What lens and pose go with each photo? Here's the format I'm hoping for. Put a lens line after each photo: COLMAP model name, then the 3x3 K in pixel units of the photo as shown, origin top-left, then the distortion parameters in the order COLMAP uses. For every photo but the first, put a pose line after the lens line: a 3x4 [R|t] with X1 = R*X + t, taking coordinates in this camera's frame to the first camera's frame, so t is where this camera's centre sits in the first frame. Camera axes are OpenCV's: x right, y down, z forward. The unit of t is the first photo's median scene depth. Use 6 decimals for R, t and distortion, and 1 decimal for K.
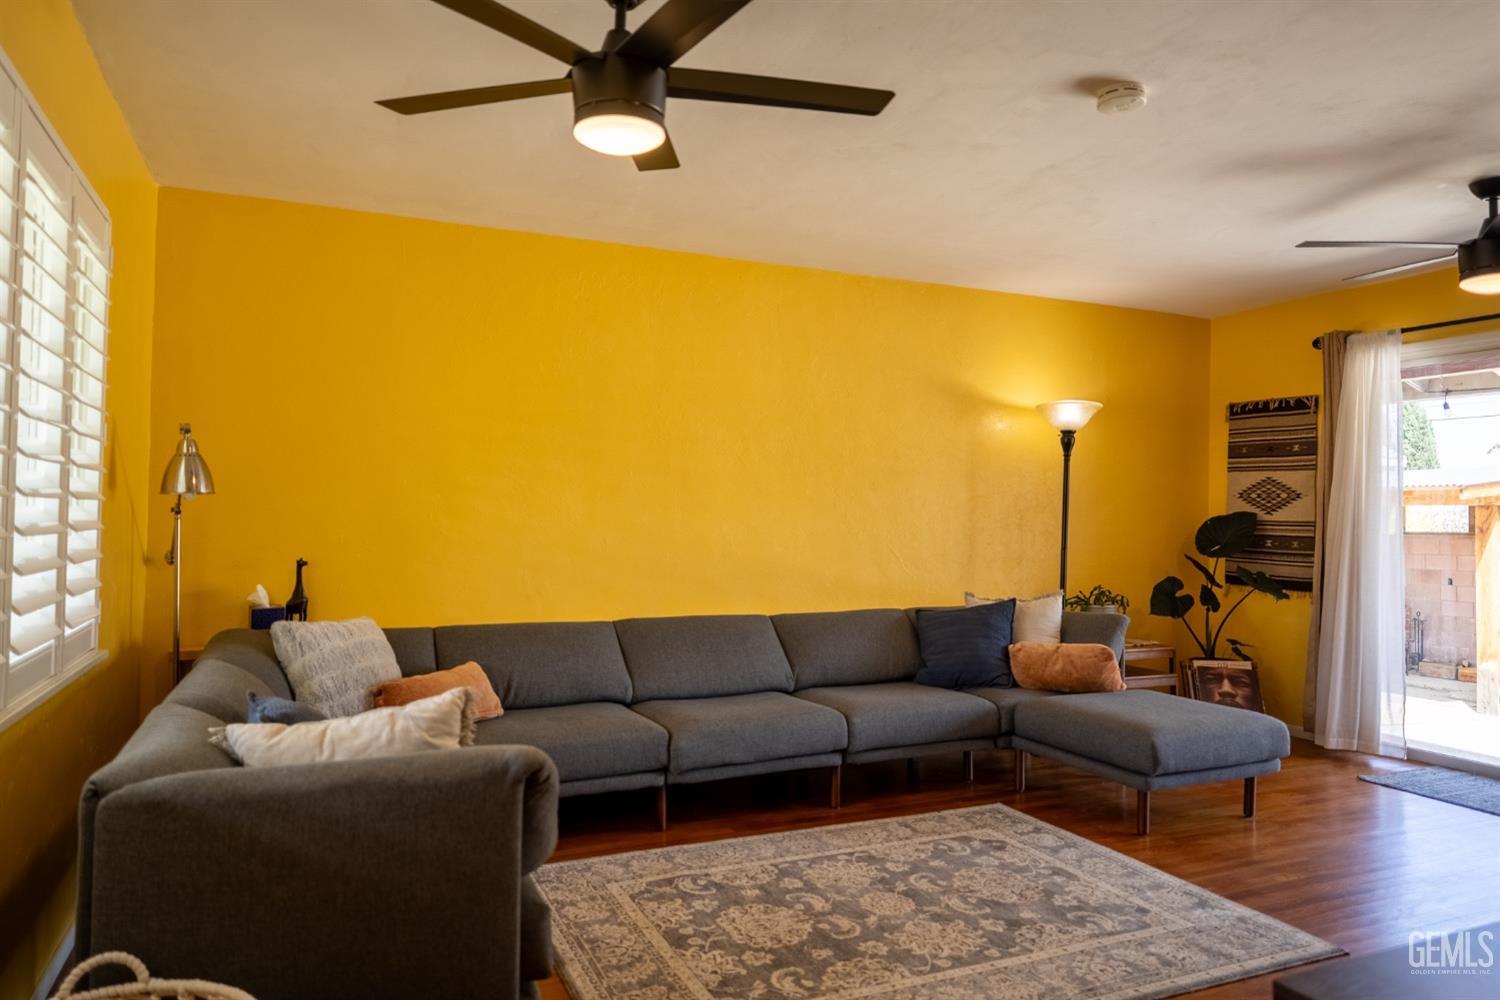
lens RADIAL K [[1000.9, 0, 759.4], [0, 1000.9, 503.8], [0, 0, 1]] dist [0.000158, 0.001185]
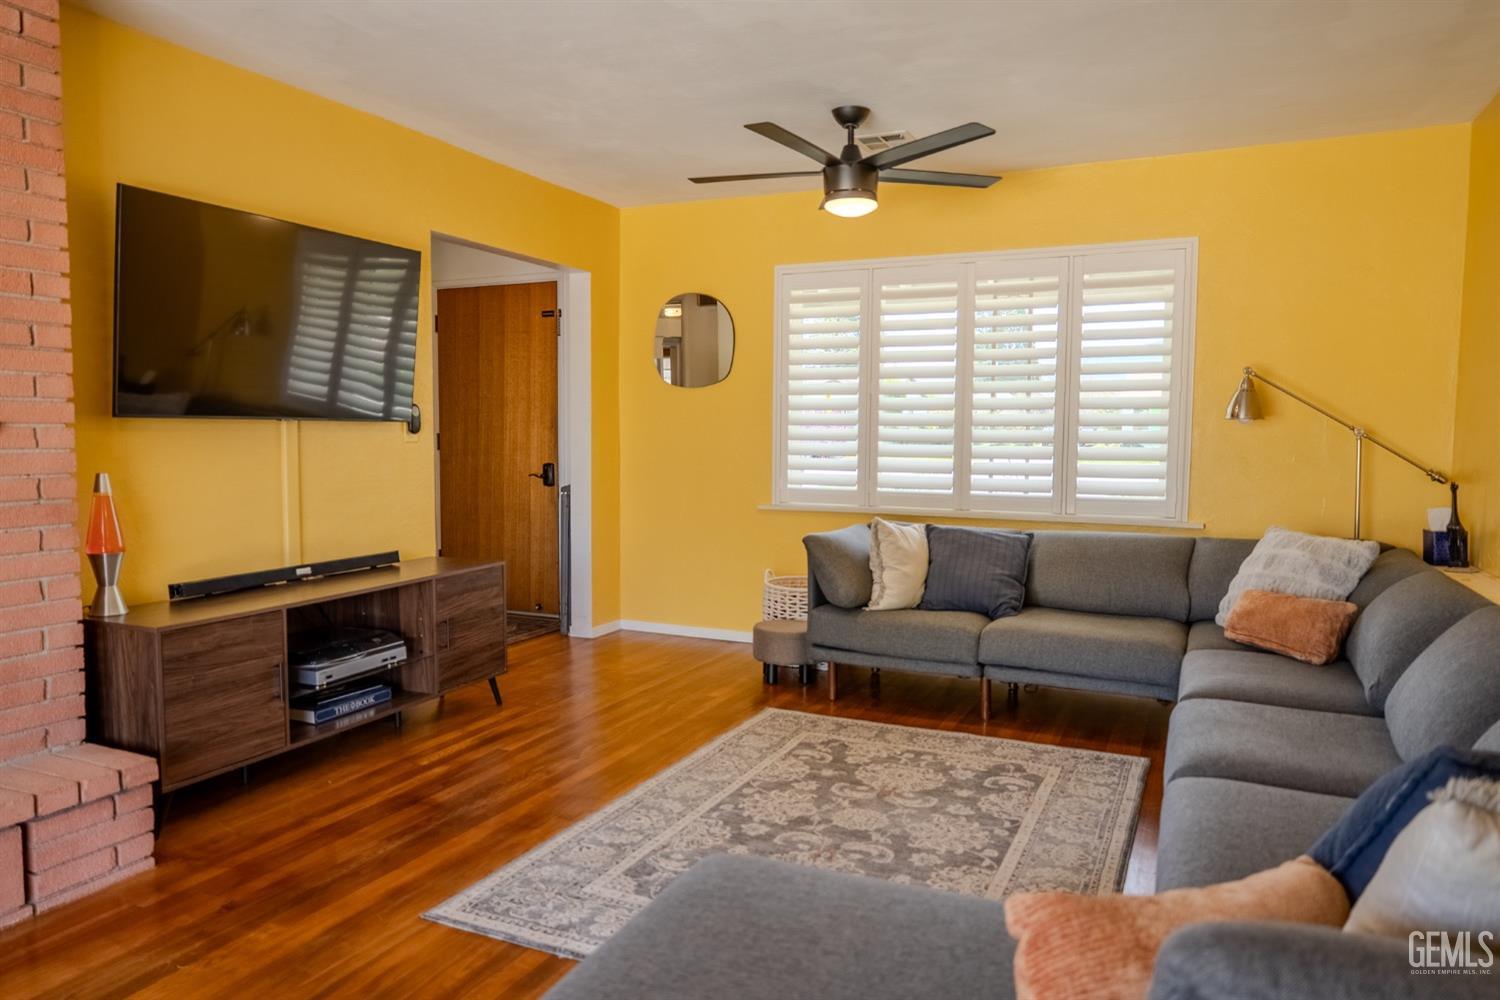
lens RADIAL K [[1000.9, 0, 755.8], [0, 1000.9, 499.1], [0, 0, 1]] dist [0.000158, 0.001185]
pose [[-0.765581, 0.025579, -0.642831, 0.837504], [0.000690, 0.999241, 0.038940, 0.043684], [0.643339, 0.029368, -0.765018, 1.686947]]
